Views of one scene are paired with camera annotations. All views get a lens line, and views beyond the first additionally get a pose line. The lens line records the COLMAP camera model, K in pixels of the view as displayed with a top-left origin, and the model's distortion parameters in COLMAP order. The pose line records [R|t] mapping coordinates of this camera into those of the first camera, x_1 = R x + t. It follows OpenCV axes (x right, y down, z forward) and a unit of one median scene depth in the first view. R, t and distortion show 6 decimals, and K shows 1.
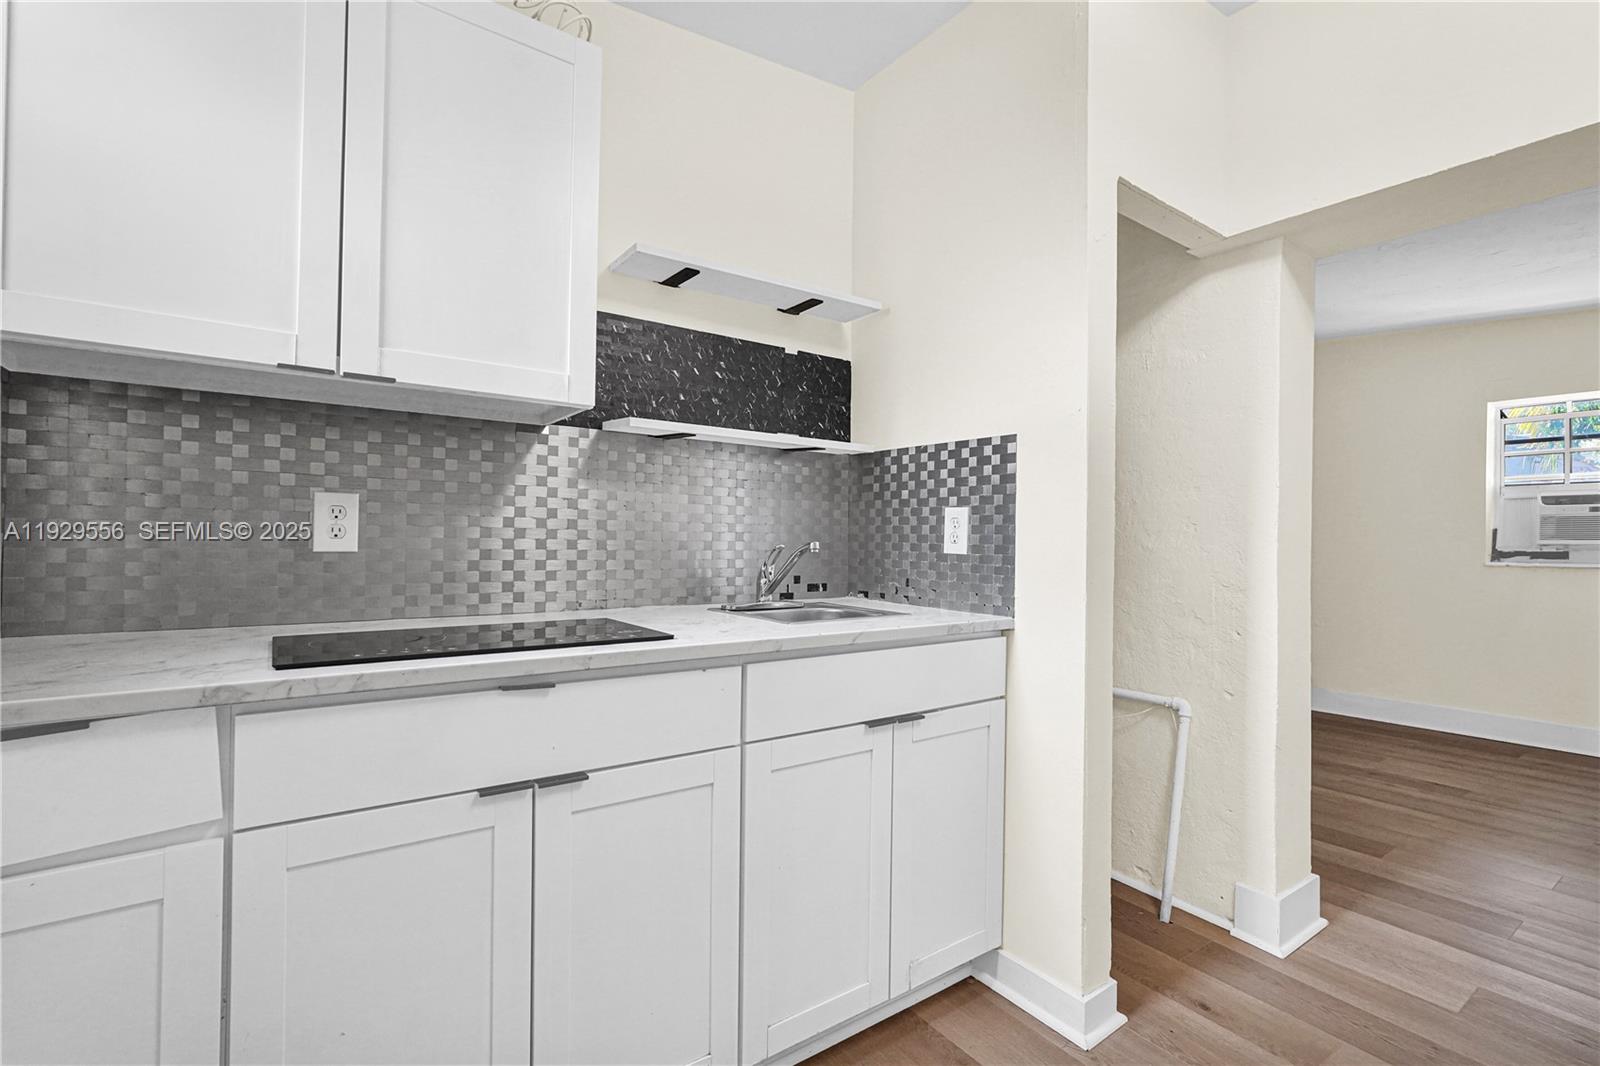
lens RADIAL K [[726.8, 0, 804.7], [0, 726.8, 536.6], [0, 0, 1]] dist [-0.015114, 0.005973]
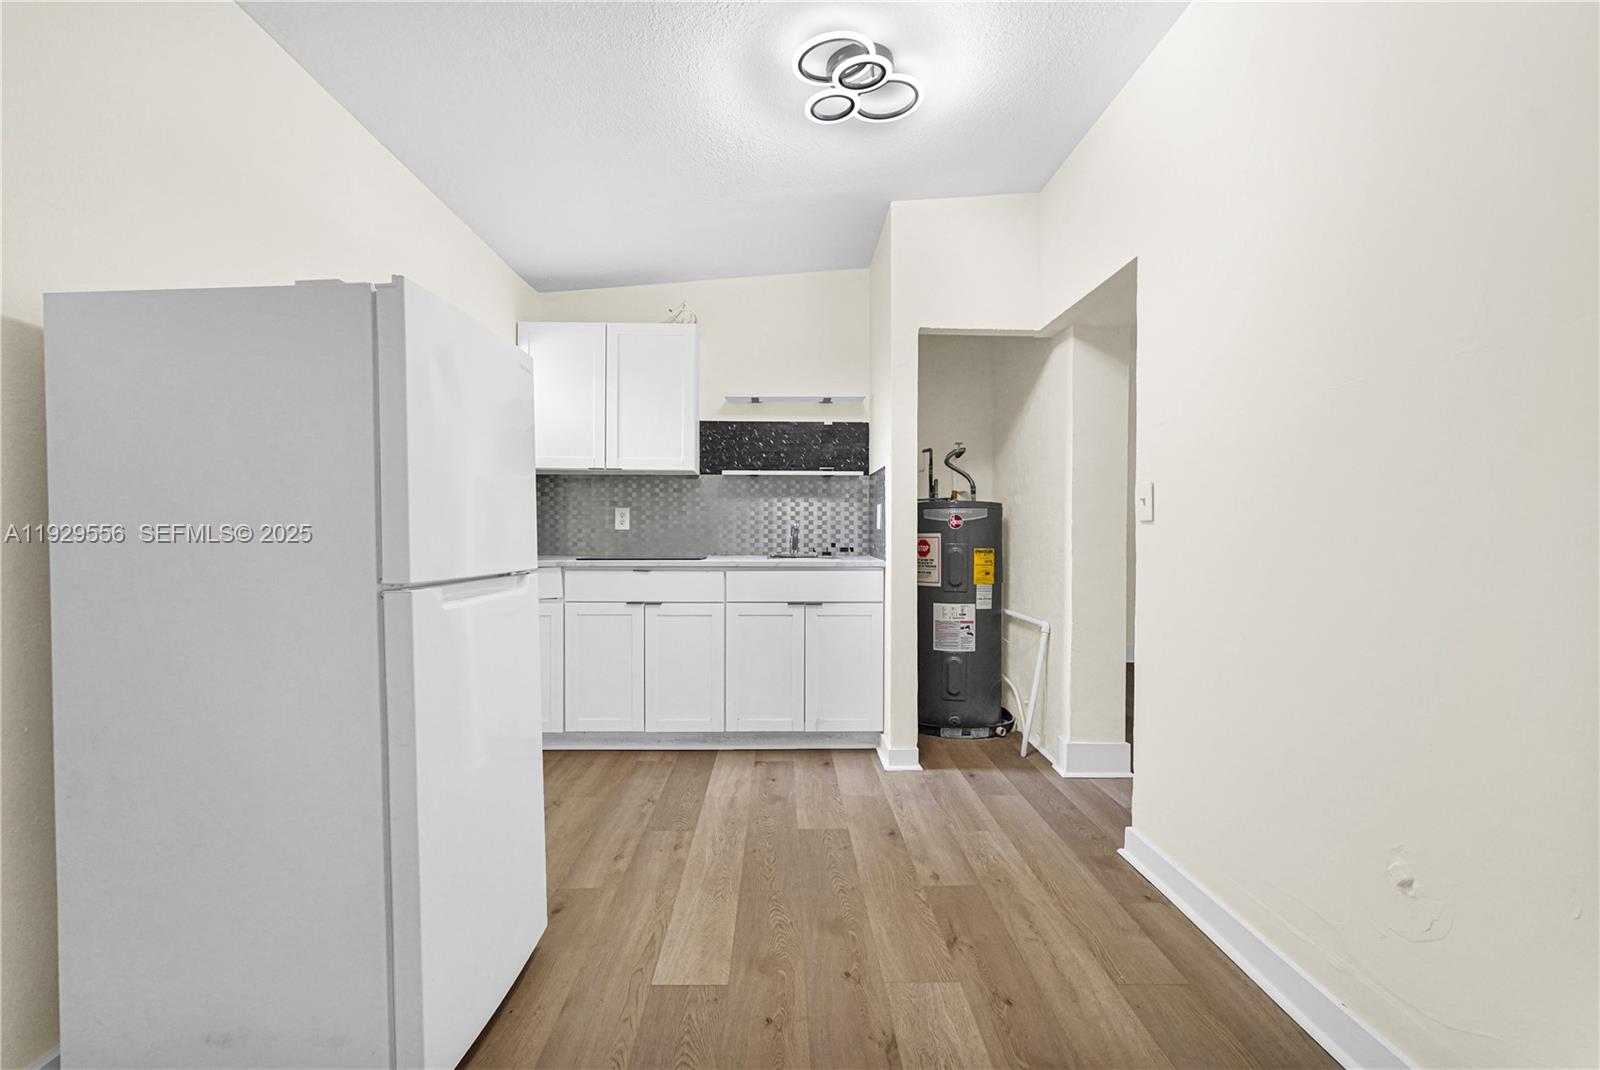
lens RADIAL K [[726.8, 0, 794.1], [0, 726.8, 529.8], [0, 0, 1]] dist [-0.015114, 0.005973]
pose [[0.827891, -0.012849, -0.560742, 1.163838], [0.010277, 0.999917, -0.007741, 0.040799], [0.560795, 0.000646, 0.827954, -0.732080]]
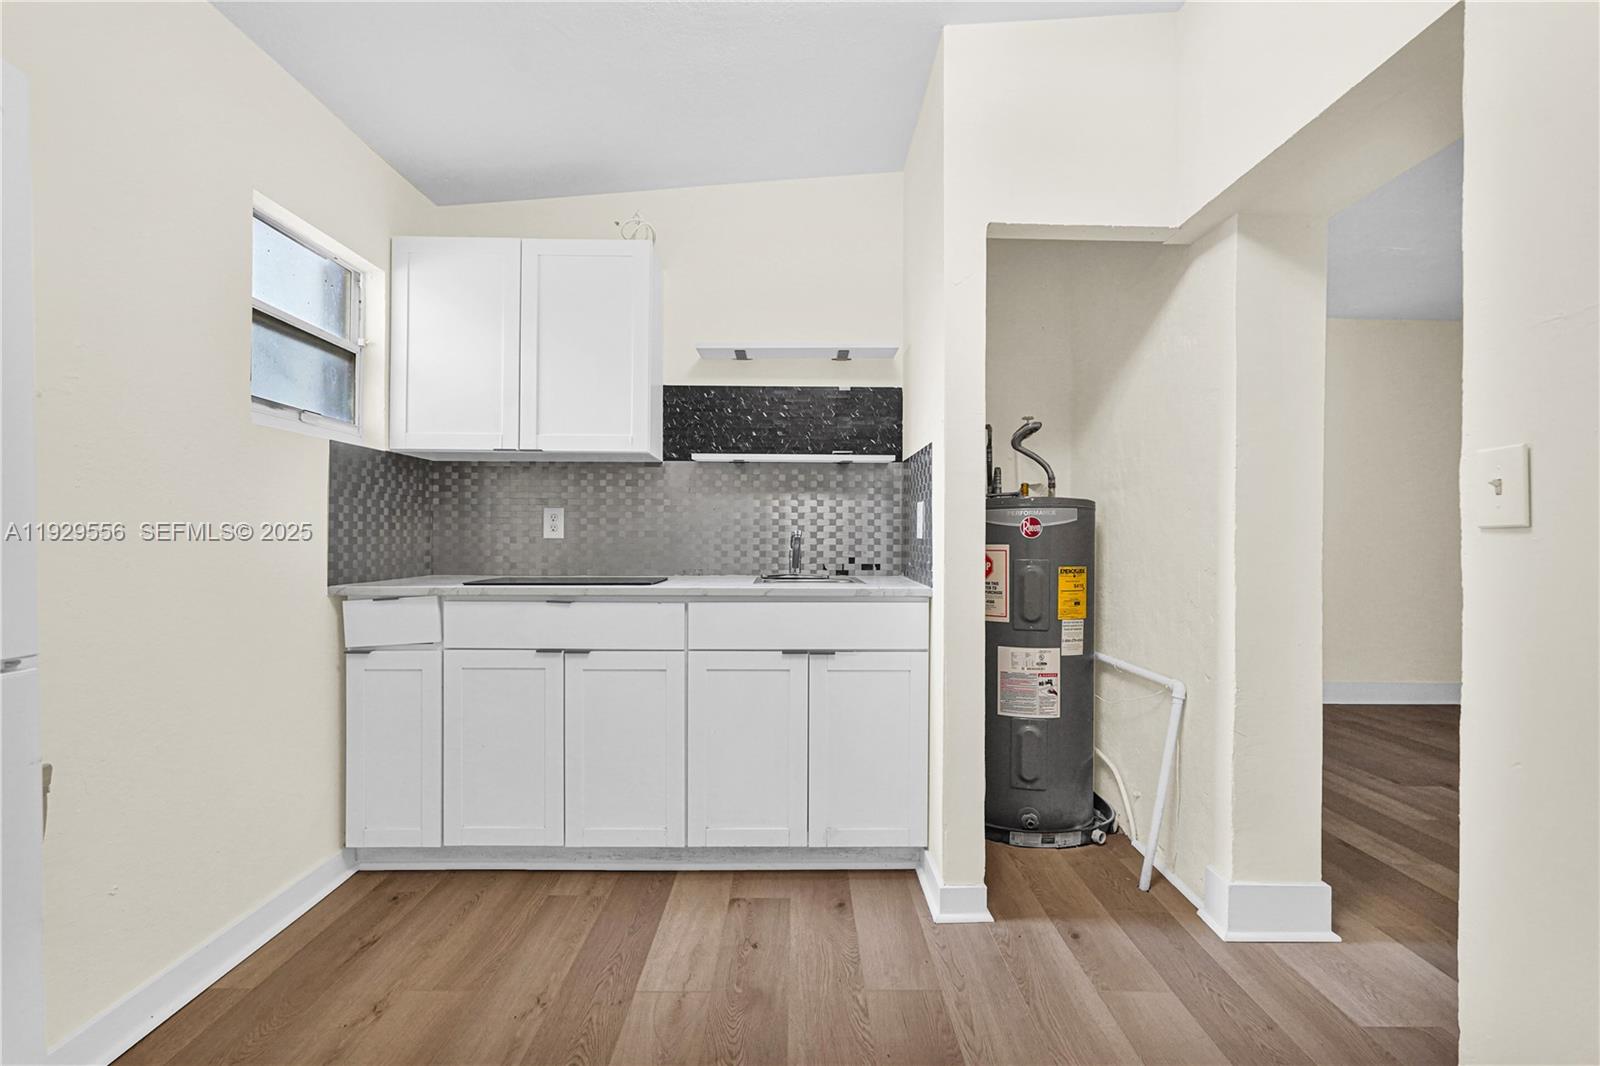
lens RADIAL K [[726.8, 0, 800.8], [0, 726.8, 539.5], [0, 0, 1]] dist [-0.015114, 0.005973]
pose [[0.820190, -0.009307, -0.572015, 0.818331], [0.009082, 0.999953, -0.003249, 0.029808], [0.572018, -0.002530, 0.820237, -0.164692]]
